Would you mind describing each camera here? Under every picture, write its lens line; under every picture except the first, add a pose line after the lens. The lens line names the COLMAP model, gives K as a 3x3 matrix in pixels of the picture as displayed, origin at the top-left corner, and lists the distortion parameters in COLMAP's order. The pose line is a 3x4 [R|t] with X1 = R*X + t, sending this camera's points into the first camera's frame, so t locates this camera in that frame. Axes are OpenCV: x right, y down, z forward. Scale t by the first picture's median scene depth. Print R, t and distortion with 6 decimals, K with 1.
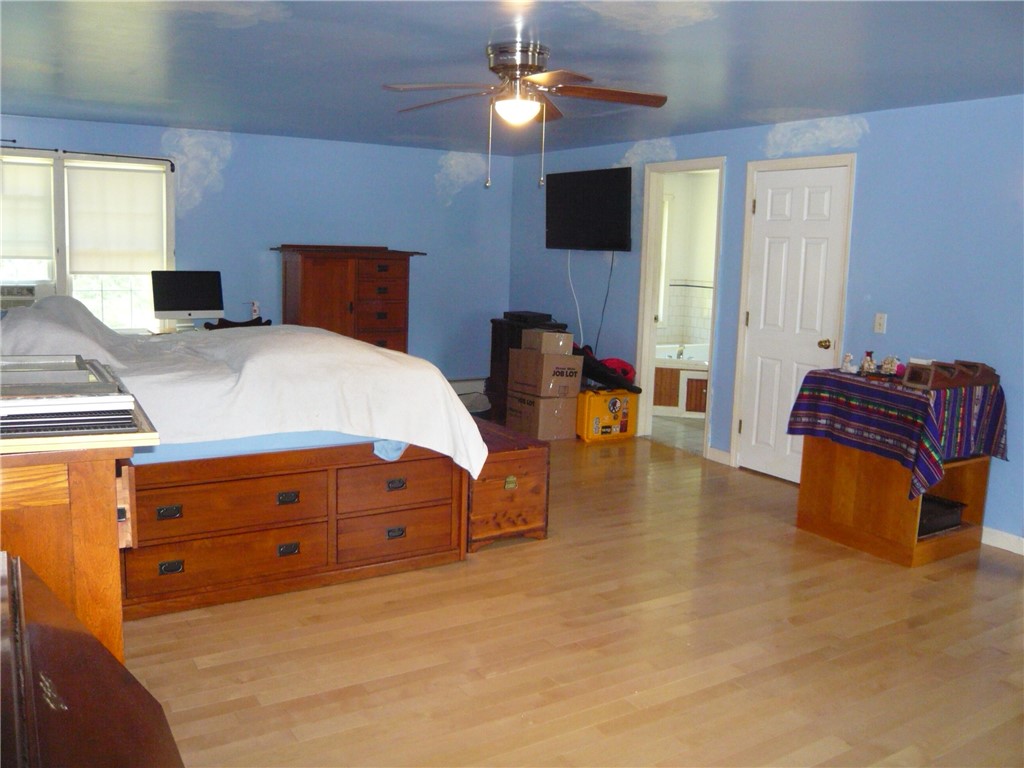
lens RADIAL K [[869.7, 0, 508.0], [0, 869.7, 378.8], [0, 0, 1]] dist [-0.097993, 0.039994]
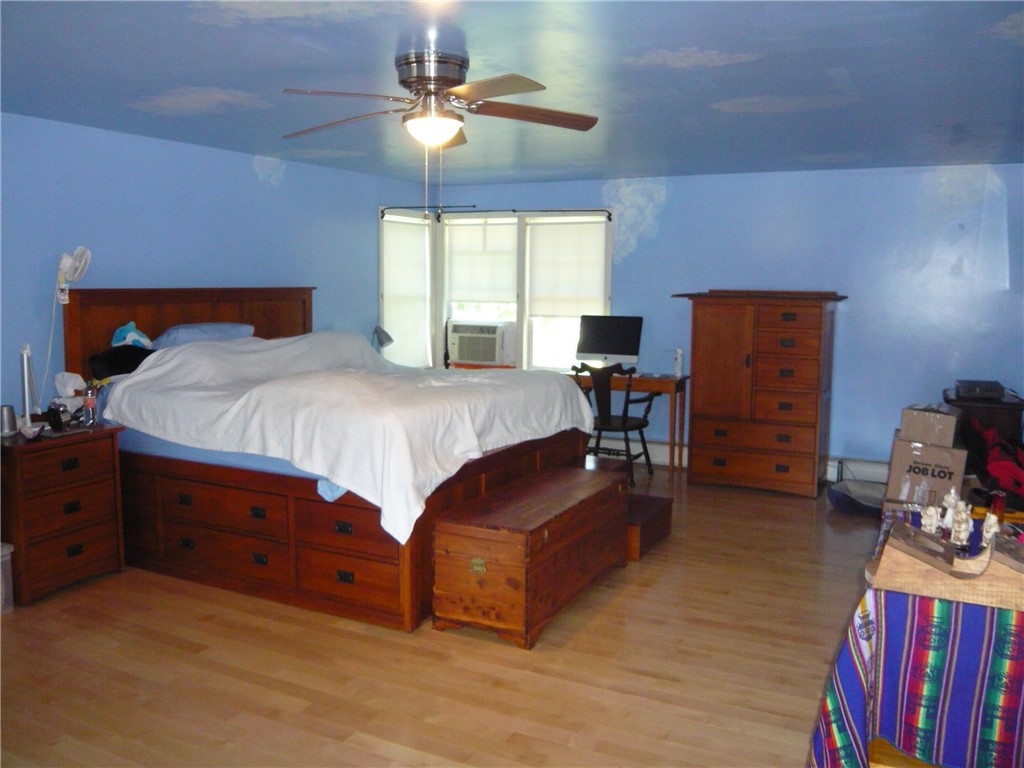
lens RADIAL K [[869.7, 0, 508.0], [0, 869.7, 382.9], [0, 0, 1]] dist [-0.097993, 0.039994]
pose [[0.510411, 0.072756, -0.856848, 0.463242], [-0.119975, 0.992694, 0.012823, -0.044746], [0.851520, 0.096255, 0.515410, 0.366260]]
